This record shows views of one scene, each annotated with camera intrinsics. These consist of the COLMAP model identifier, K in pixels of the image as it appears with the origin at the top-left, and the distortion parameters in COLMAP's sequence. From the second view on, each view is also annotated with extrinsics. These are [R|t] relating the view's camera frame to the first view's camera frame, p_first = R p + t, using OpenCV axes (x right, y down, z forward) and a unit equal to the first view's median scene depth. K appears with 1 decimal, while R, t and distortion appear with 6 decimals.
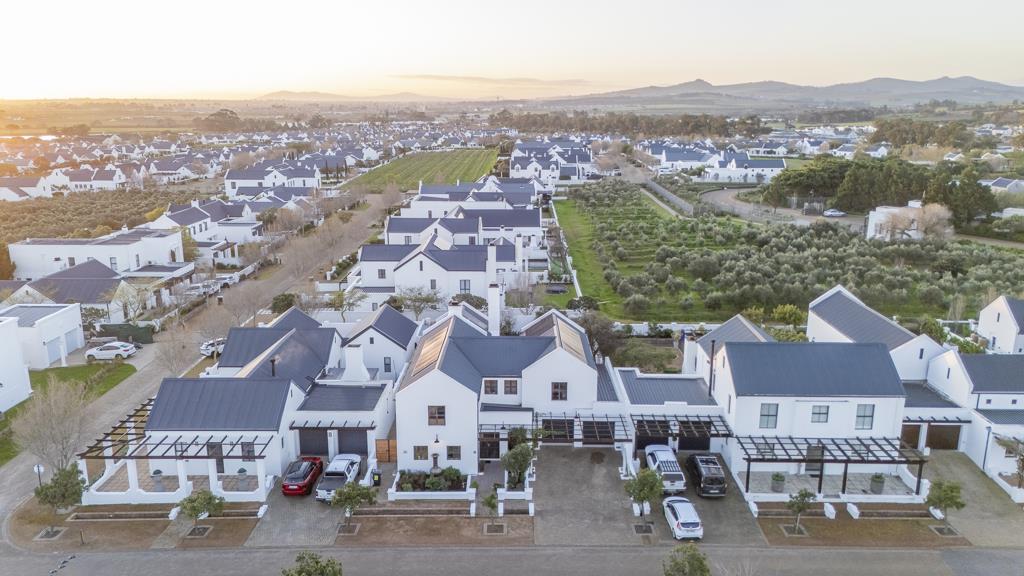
lens RADIAL K [[773.6, 0, 512.0], [0, 773.6, 288.0], [0, 0, 1]] dist [0.001765, 0.000459]
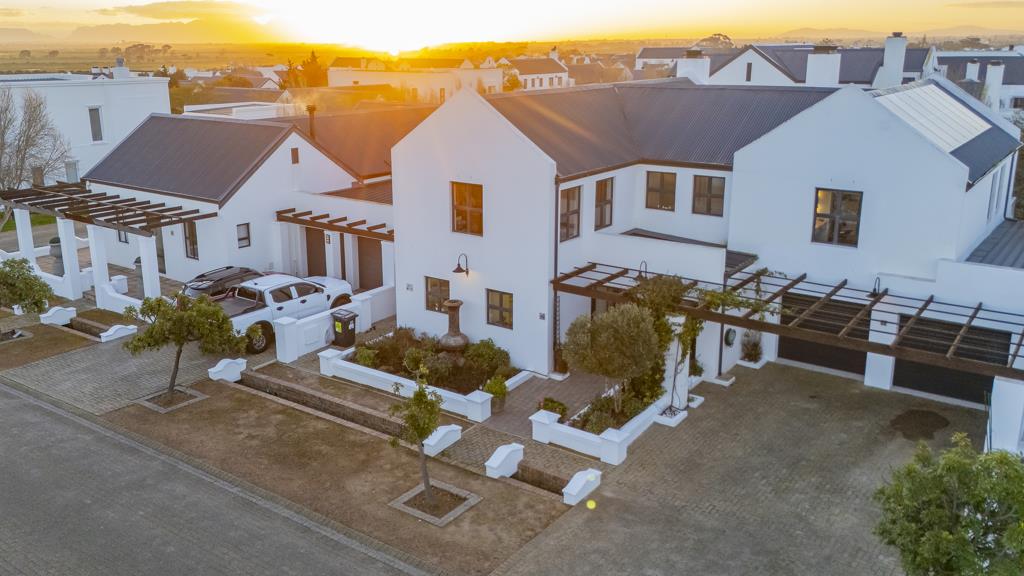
lens RADIAL K [[773.6, 0, 512.0], [0, 773.6, 288.0], [0, 0, 1]] dist [0.001765, 0.000459]
pose [[0.782678, 0.143226, -0.605724, 0.177797], [-0.127908, 0.989406, 0.068674, 0.171959], [0.609142, 0.023727, 0.792706, 0.673844]]
